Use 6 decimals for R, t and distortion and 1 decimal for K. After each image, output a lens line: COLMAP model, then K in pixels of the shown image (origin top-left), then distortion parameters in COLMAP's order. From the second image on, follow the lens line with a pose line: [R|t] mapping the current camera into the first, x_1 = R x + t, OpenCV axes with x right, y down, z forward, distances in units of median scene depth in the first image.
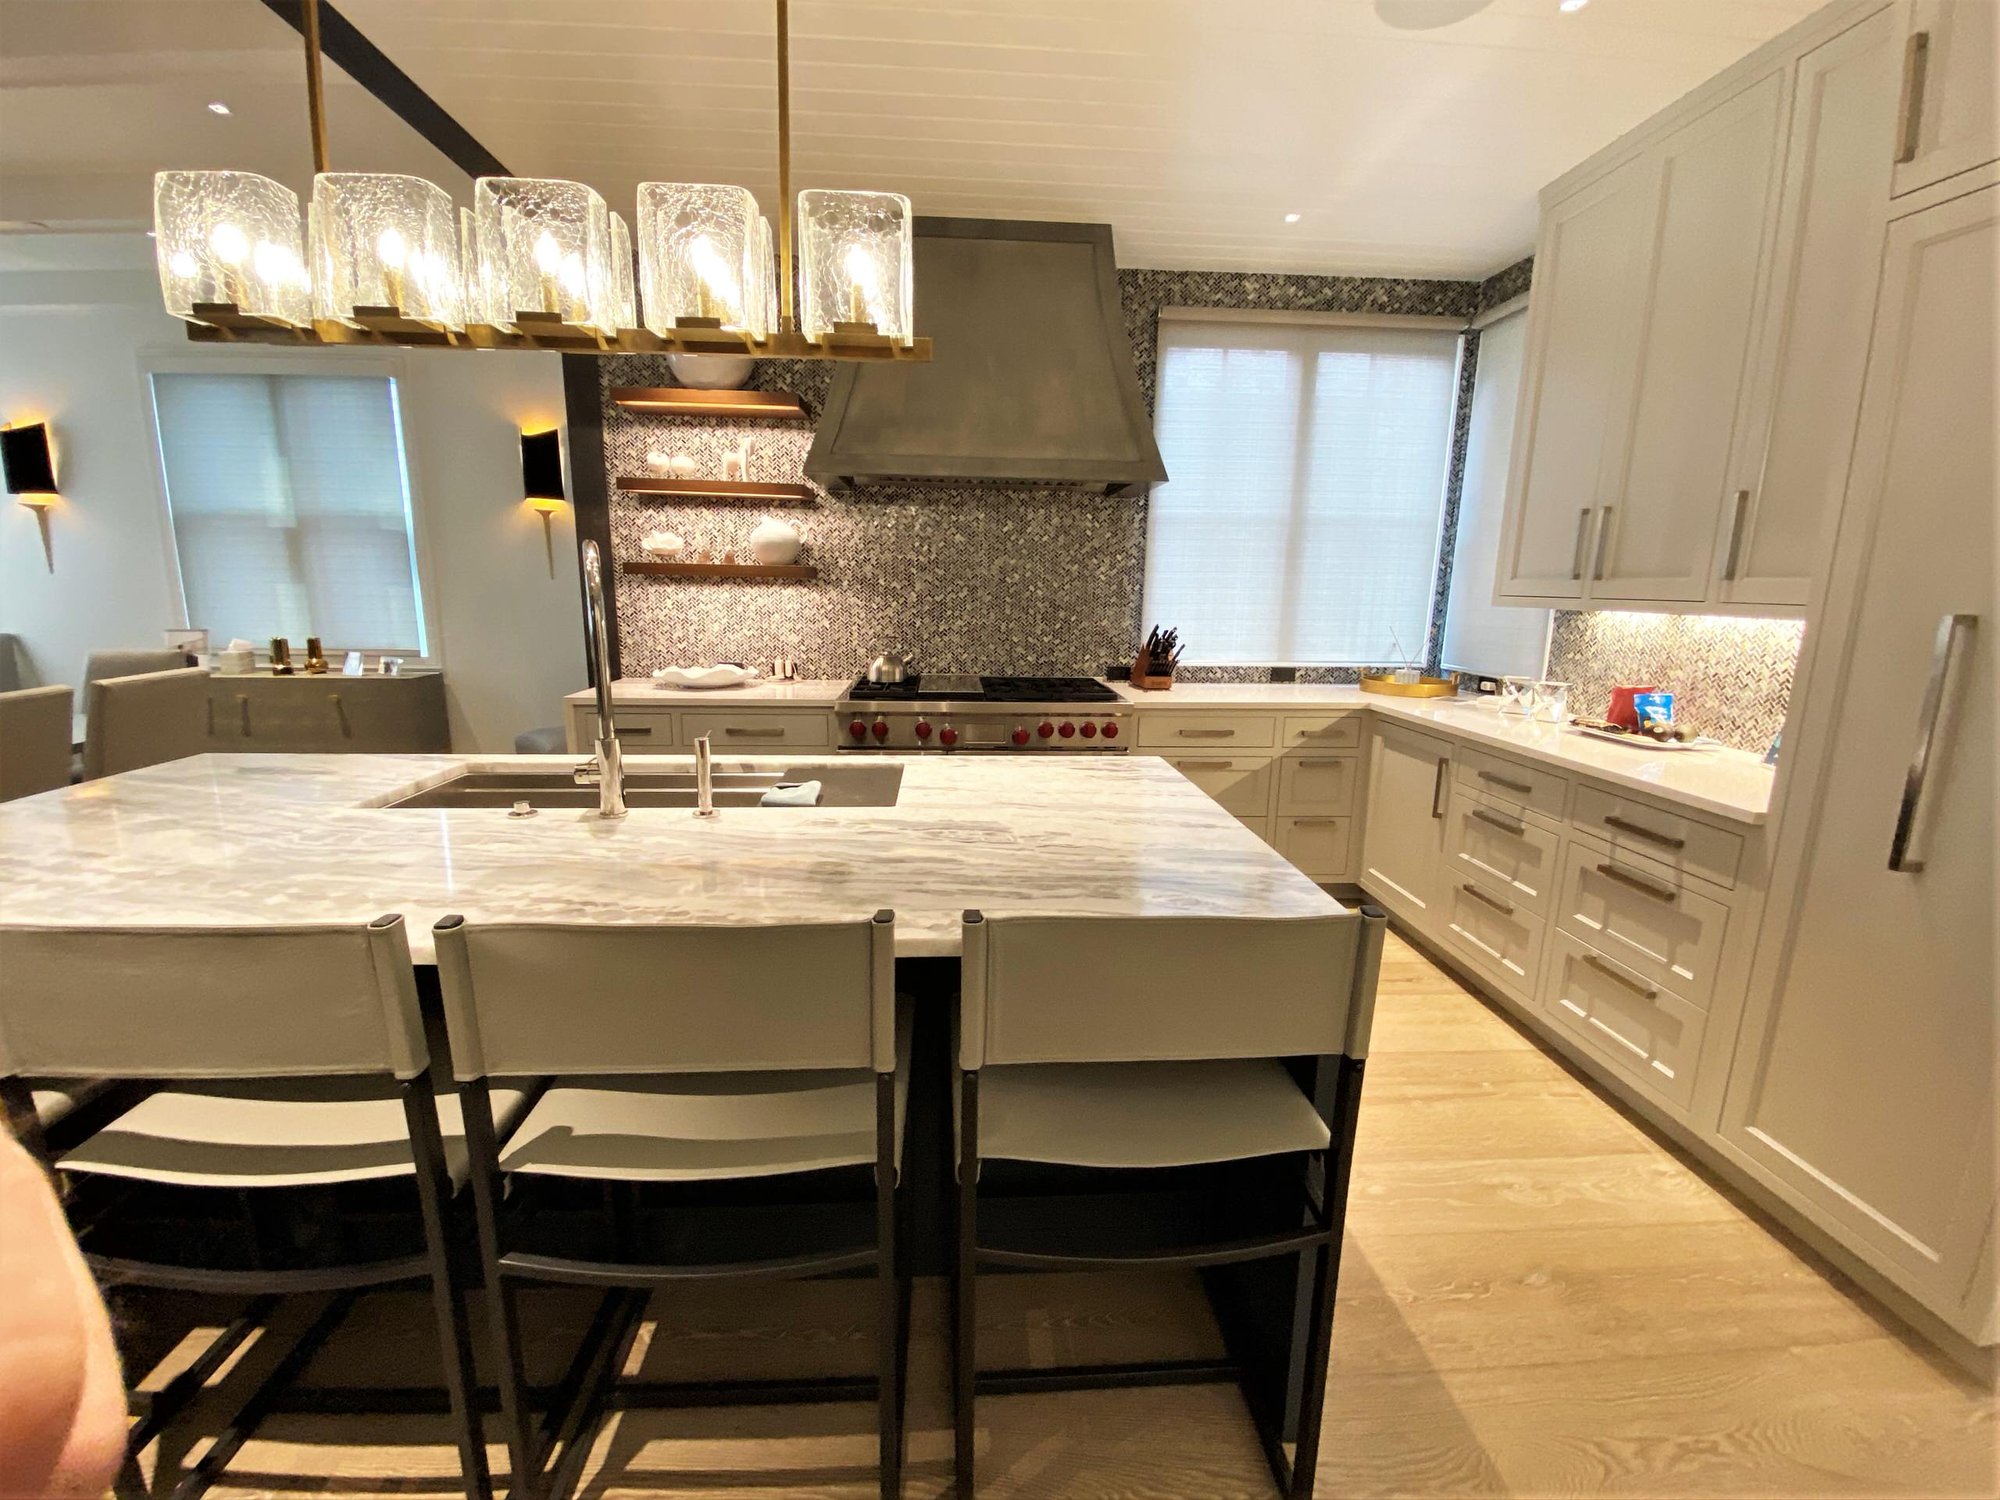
lens RADIAL K [[826.2, 0, 994.2], [0, 826.2, 764.9], [0, 0, 1]] dist [0.019868, -0.004372]
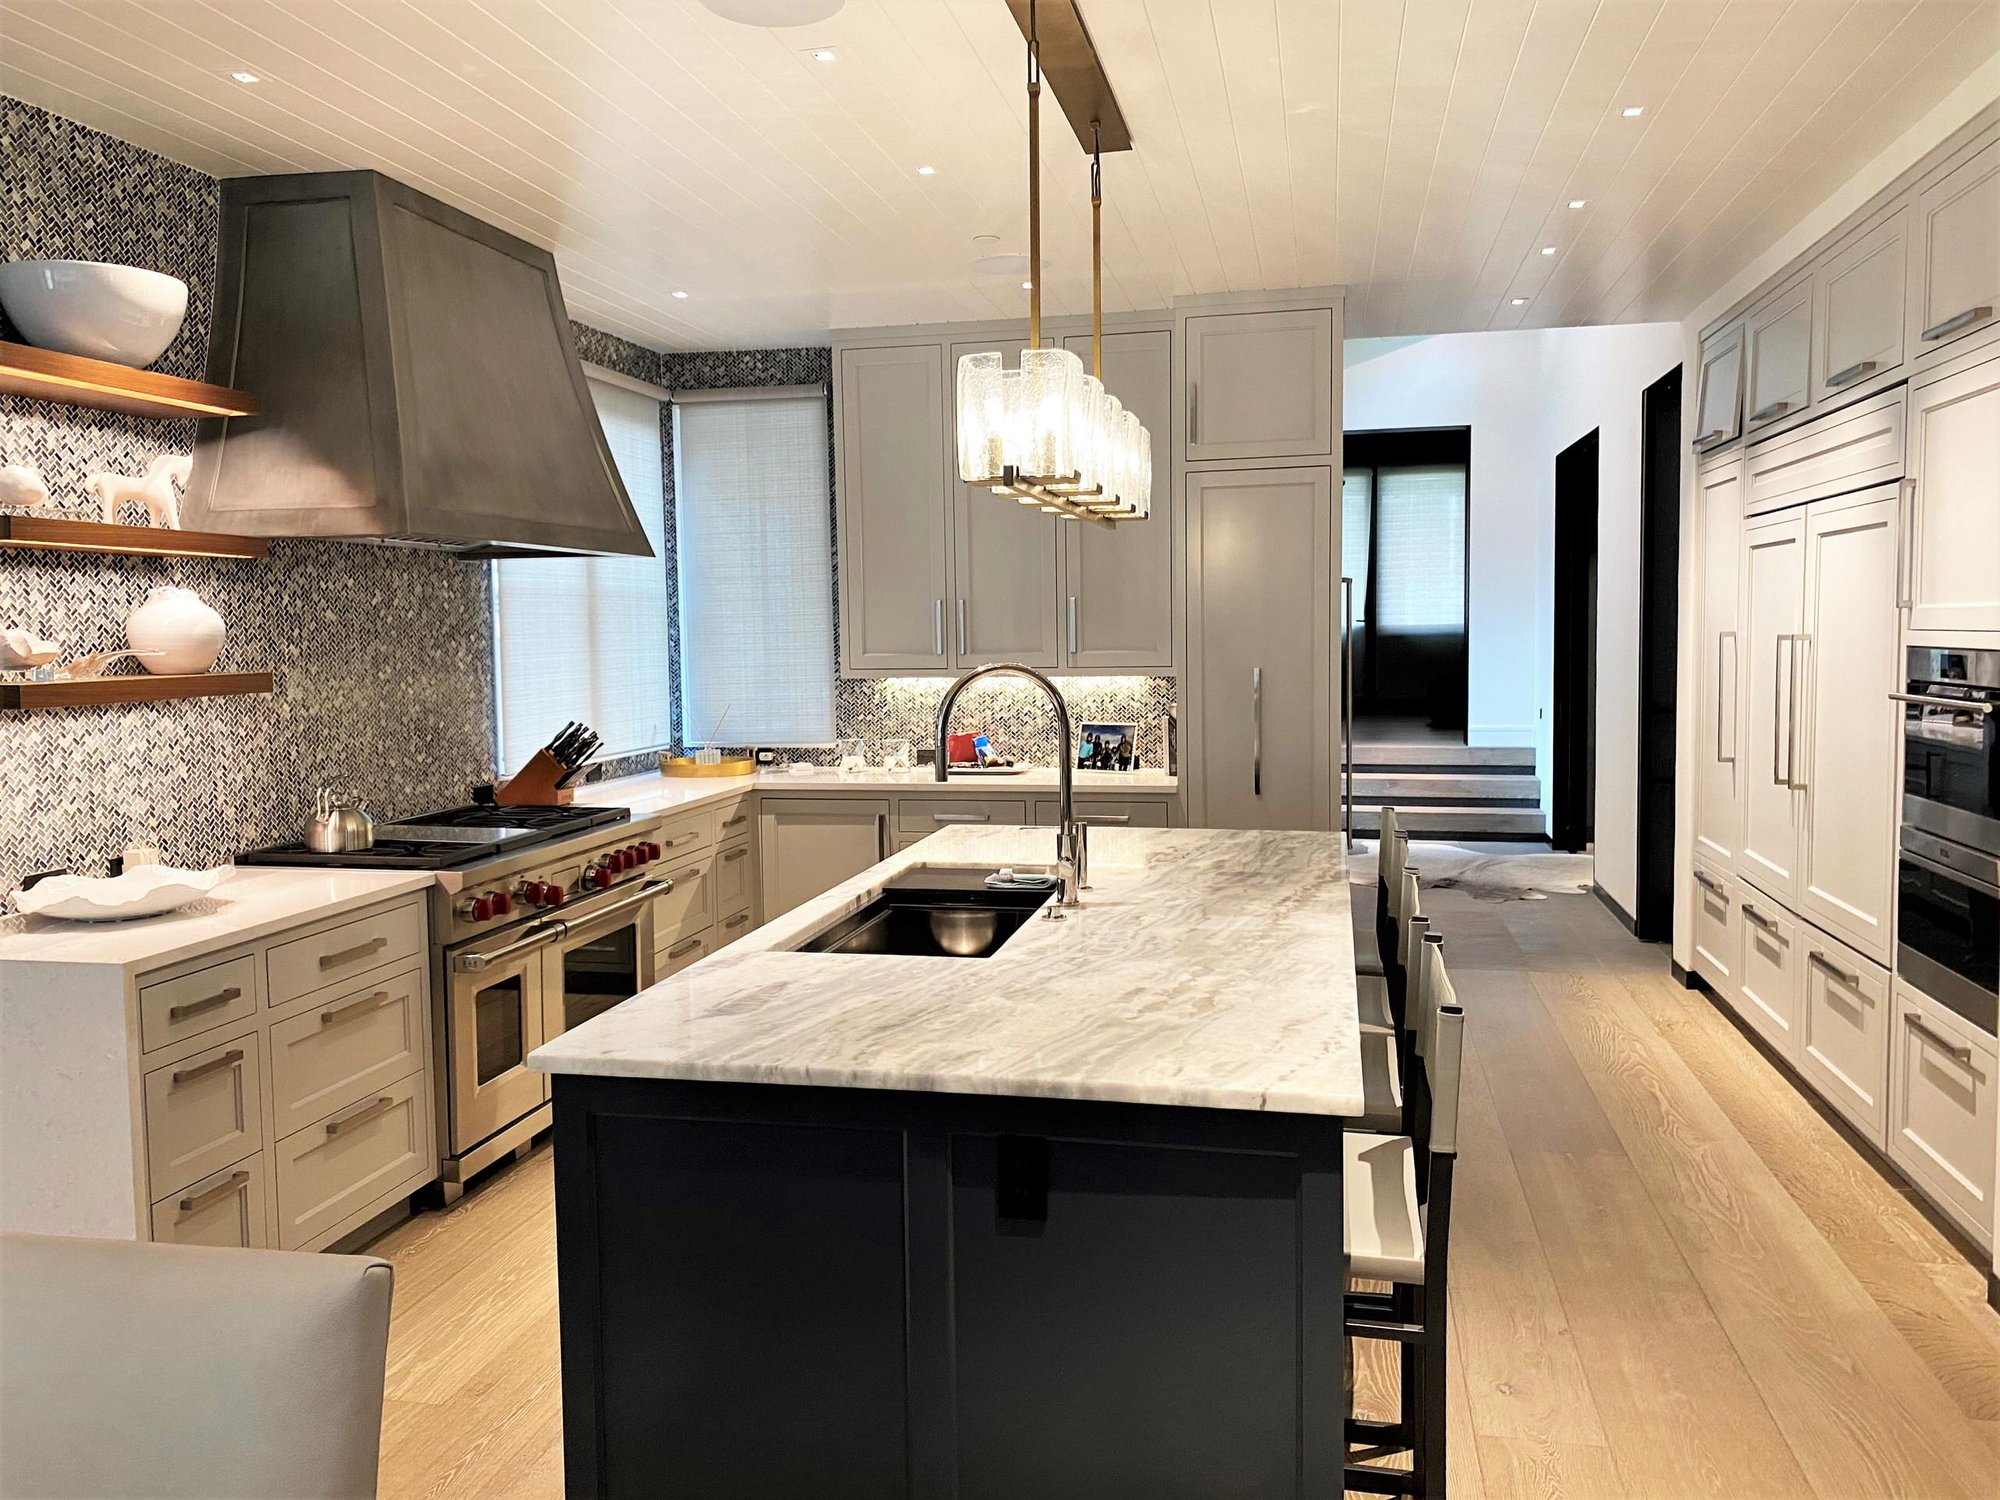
lens RADIAL K [[1557.7, 0, 1009.4], [0, 1557.7, 732.4], [0, 0, 1]] dist [0.028827, -0.031816]
pose [[0.261397, -0.088178, 0.961195, -1.069843], [0.226265, 0.973669, 0.027789, -0.102877], [-0.938337, 0.210220, 0.274466, 0.200553]]
